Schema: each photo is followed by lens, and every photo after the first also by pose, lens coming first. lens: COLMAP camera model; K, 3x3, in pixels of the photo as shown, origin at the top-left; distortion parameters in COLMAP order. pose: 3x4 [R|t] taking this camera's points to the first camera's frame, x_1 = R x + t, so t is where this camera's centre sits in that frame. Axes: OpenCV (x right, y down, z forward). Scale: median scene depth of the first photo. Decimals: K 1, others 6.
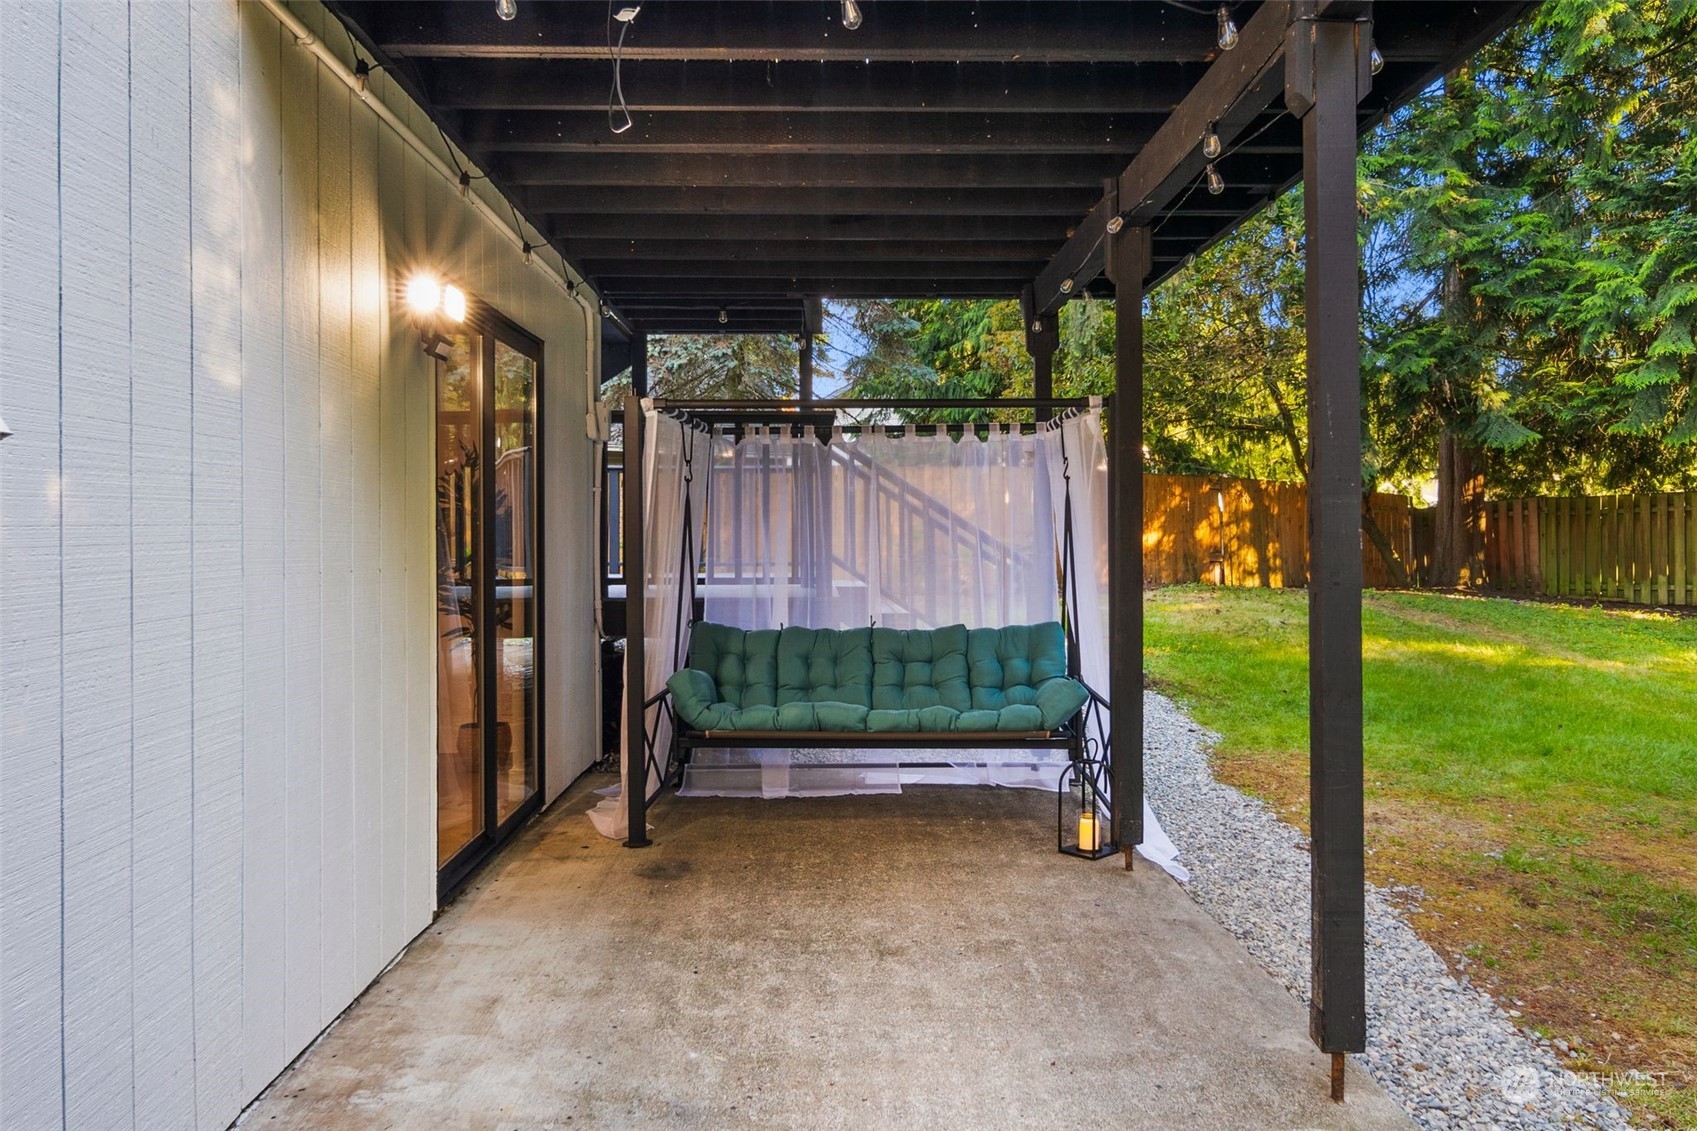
lens RADIAL K [[1190.6, 0, 851.0], [0, 1190.6, 546.6], [0, 0, 1]] dist [0.000756, 0.002619]
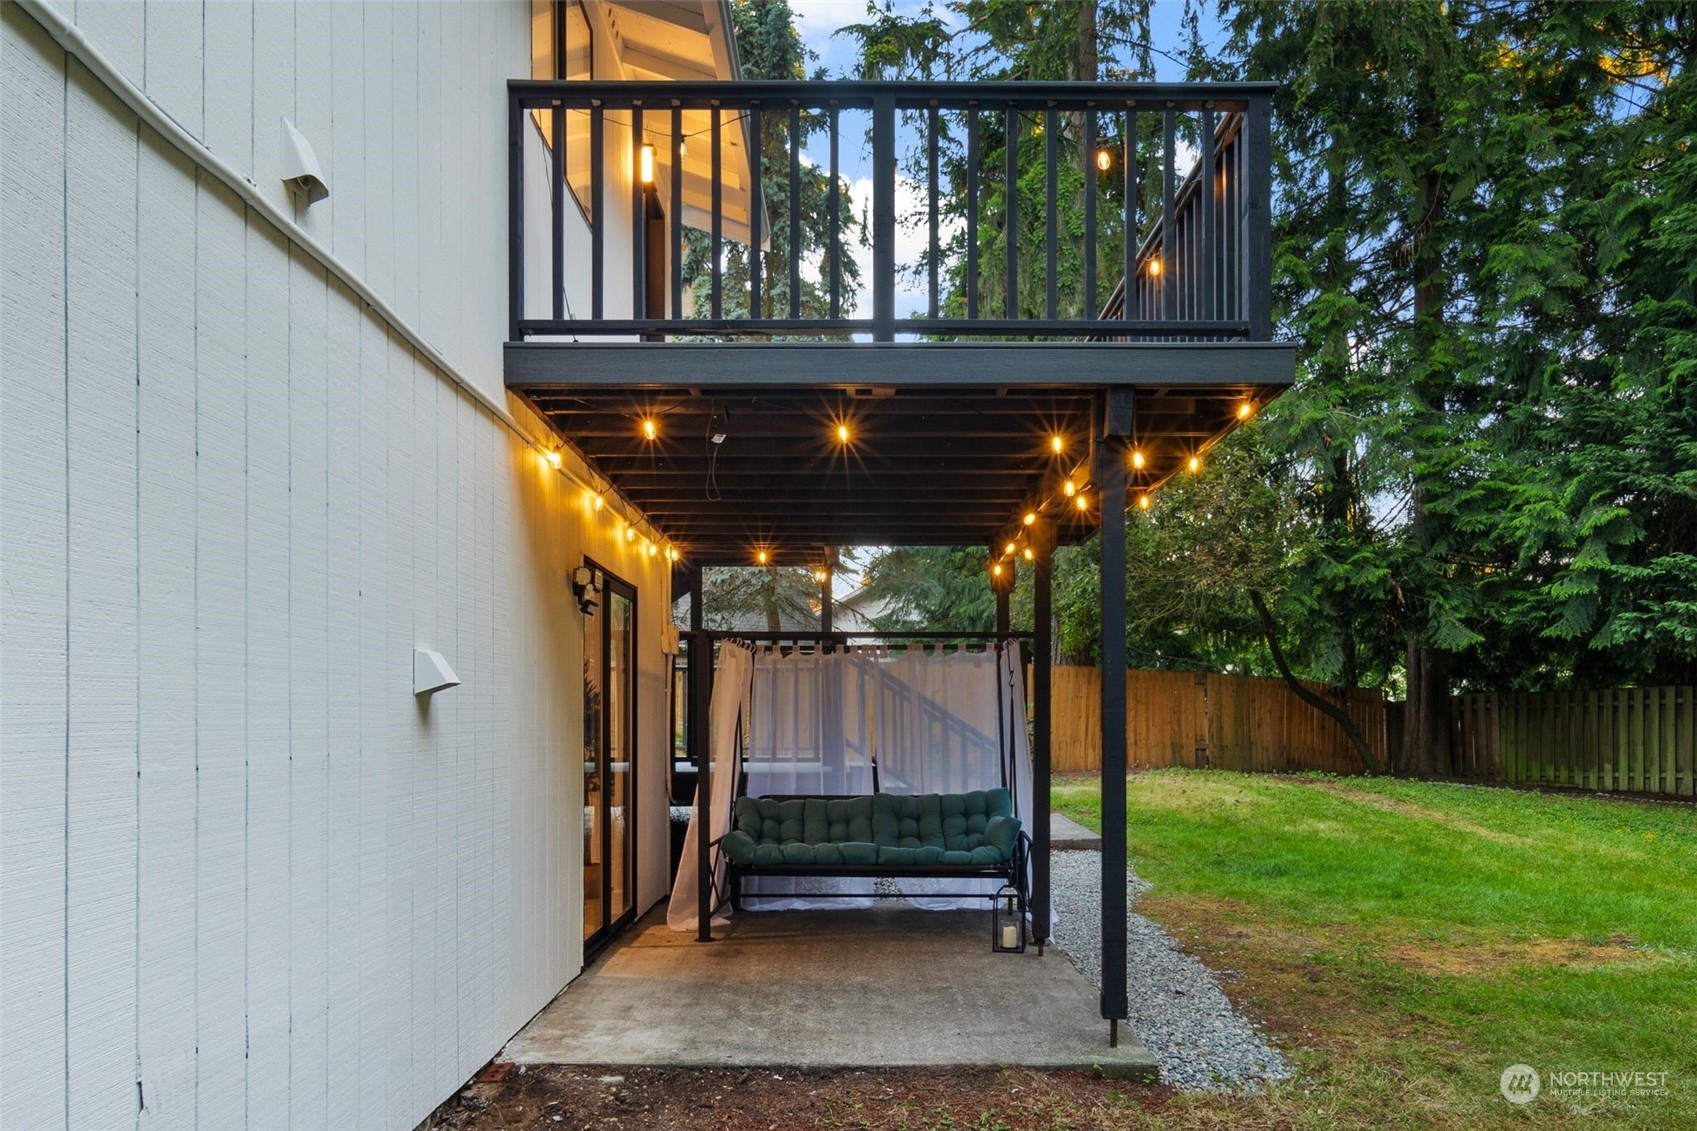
lens RADIAL K [[1183.9, 0, 850.1], [0, 1183.9, 704.0], [0, 0, 1]] dist [0.002603, 0.001711]
pose [[0.999680, 0.004144, -0.024947, 0.022121], [-0.004767, 0.999677, -0.024967, -0.000728], [0.024835, 0.025078, 0.999377, -0.306797]]
